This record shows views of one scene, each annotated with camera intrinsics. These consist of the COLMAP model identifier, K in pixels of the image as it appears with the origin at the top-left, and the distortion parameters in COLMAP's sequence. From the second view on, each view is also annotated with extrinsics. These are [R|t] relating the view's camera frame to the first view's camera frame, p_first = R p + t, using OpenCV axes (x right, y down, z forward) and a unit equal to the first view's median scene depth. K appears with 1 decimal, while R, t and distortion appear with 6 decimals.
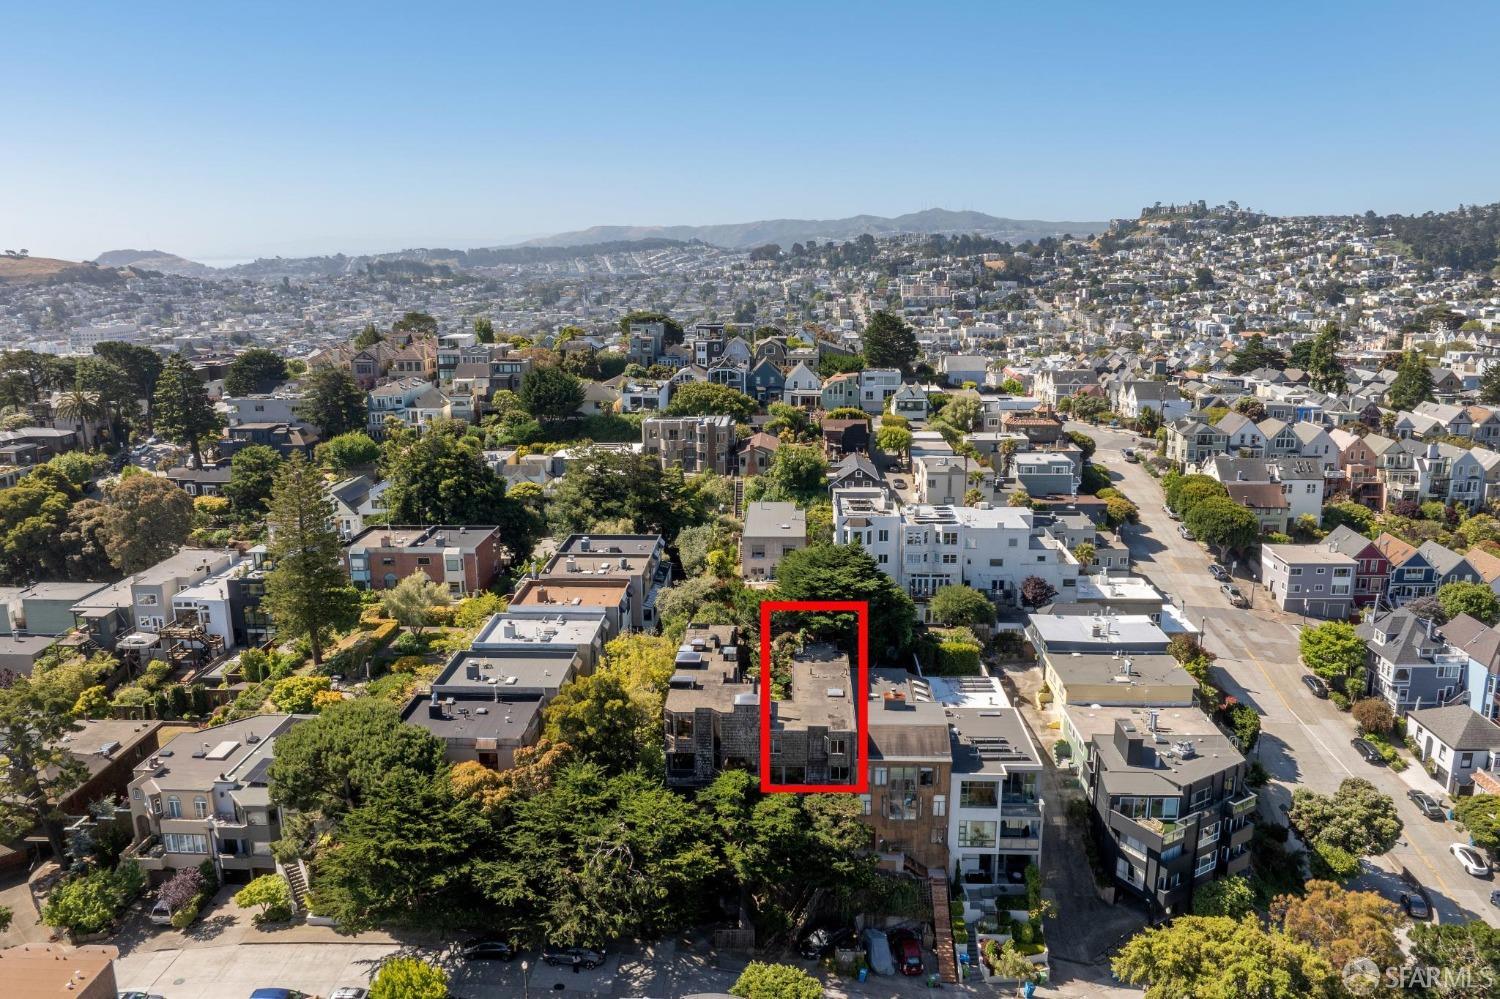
lens RADIAL K [[1520.0, 0, 750.0], [0, 1520.0, 499.5], [0, 0, 1]] dist [-0.009682, -0.192726]
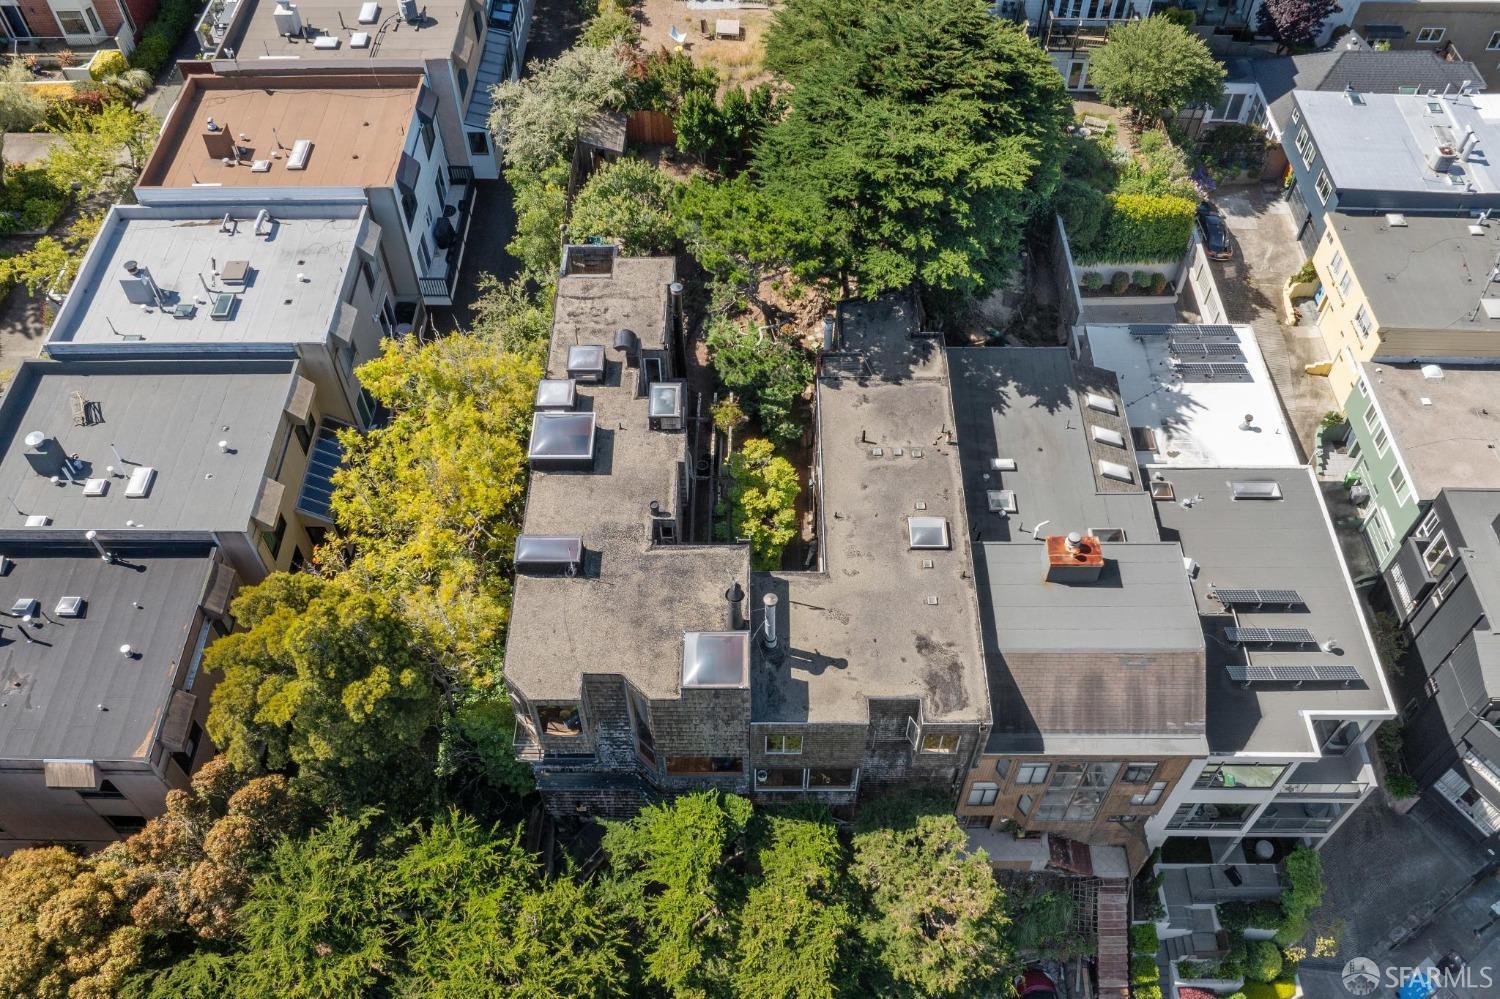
lens RADIAL K [[1175.3, 0, 750.0], [0, 1175.3, 499.5], [0, 0, 1]] dist [-0.007136, -0.048838]
pose [[0.999205, -0.031571, 0.024327, 0.000742], [0.006583, 0.732715, 0.680504, -0.079351], [-0.039309, -0.679803, 0.732341, 0.646010]]
